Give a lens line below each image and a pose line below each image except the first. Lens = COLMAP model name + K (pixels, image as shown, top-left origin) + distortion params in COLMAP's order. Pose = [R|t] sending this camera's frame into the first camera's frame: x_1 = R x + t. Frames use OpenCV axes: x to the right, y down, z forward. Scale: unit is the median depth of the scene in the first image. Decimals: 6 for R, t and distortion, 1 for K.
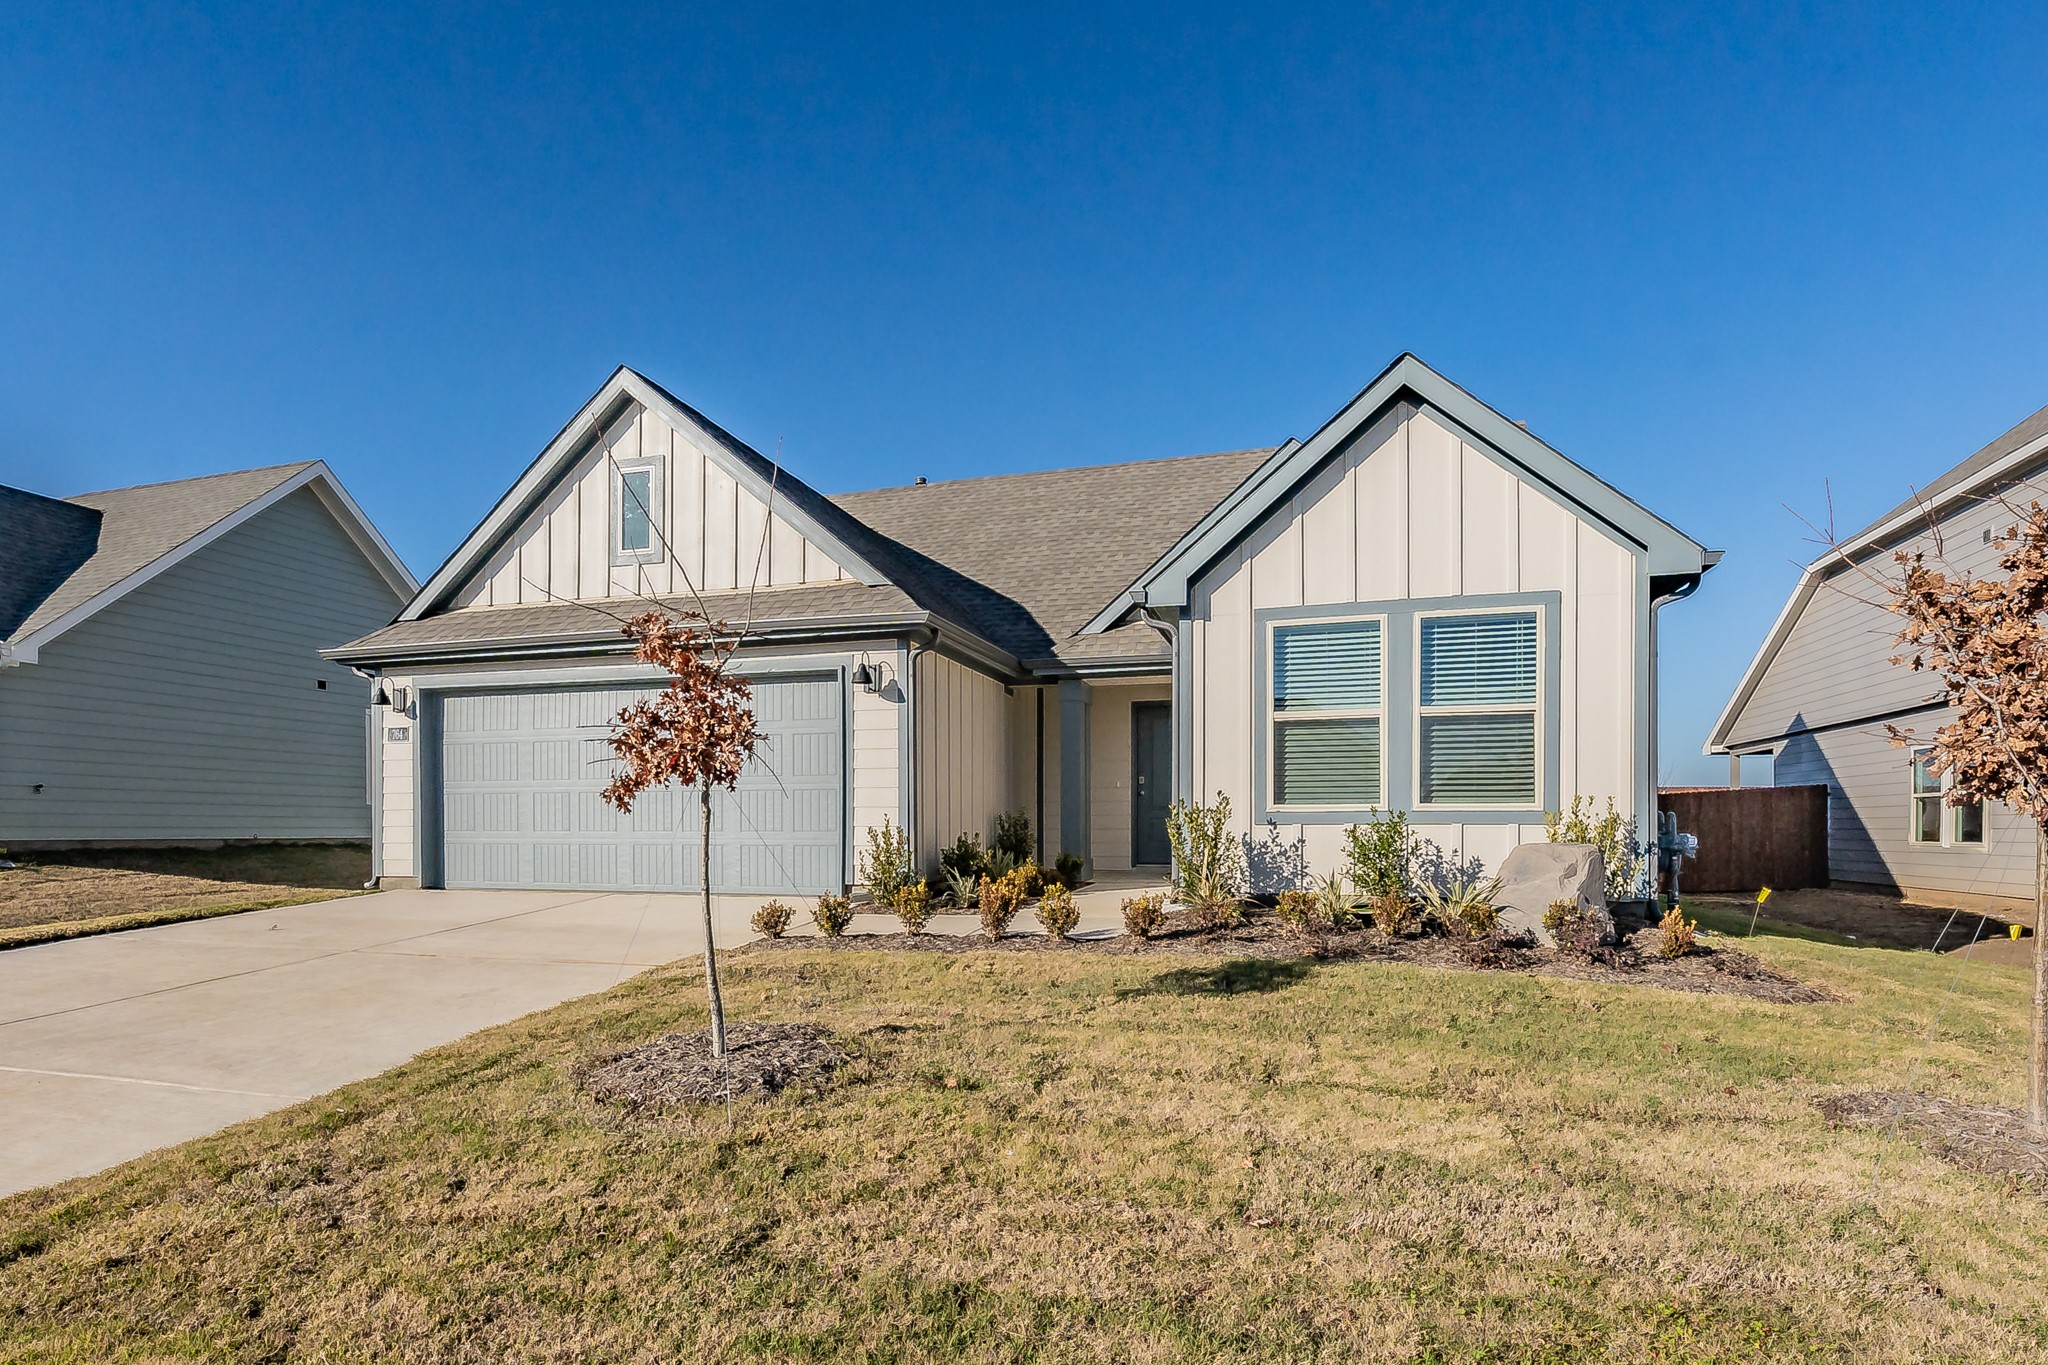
lens RADIAL K [[719.8, 0, 1013.5], [0, 719.8, 805.9], [0, 0, 1]] dist [-0.006027, 0.000729]
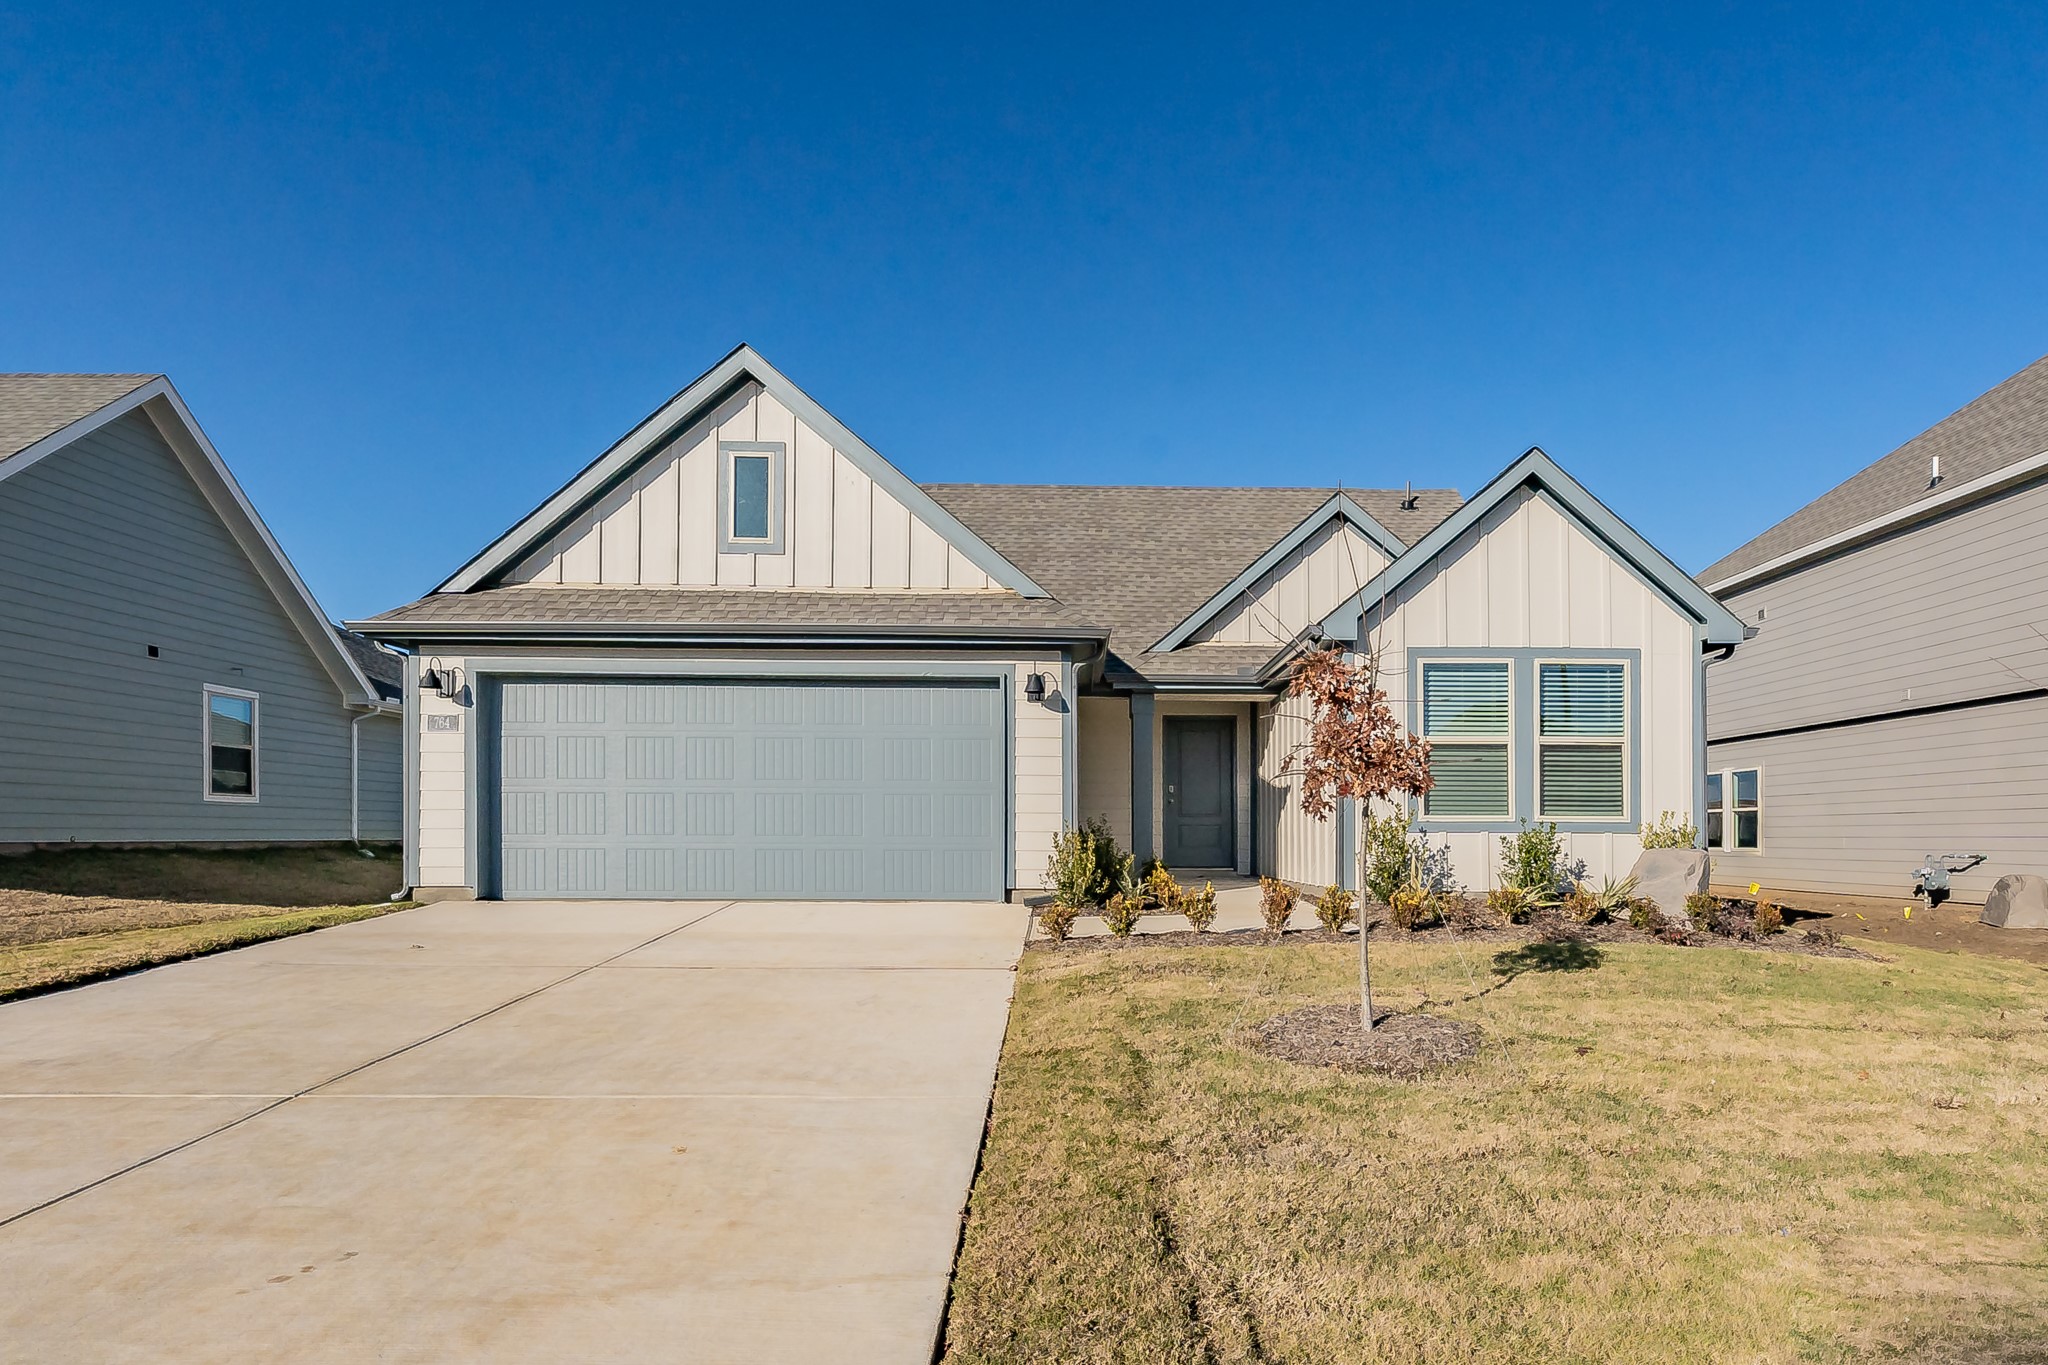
lens RADIAL K [[719.8, 0, 1048.5], [0, 719.8, 807.4], [0, 0, 1]] dist [-0.006027, 0.000729]
pose [[0.976549, 0.012450, 0.214933, -0.330982], [-0.011381, 0.999916, -0.006213, -0.000293], [-0.214993, 0.003621, 0.976609, -0.006739]]
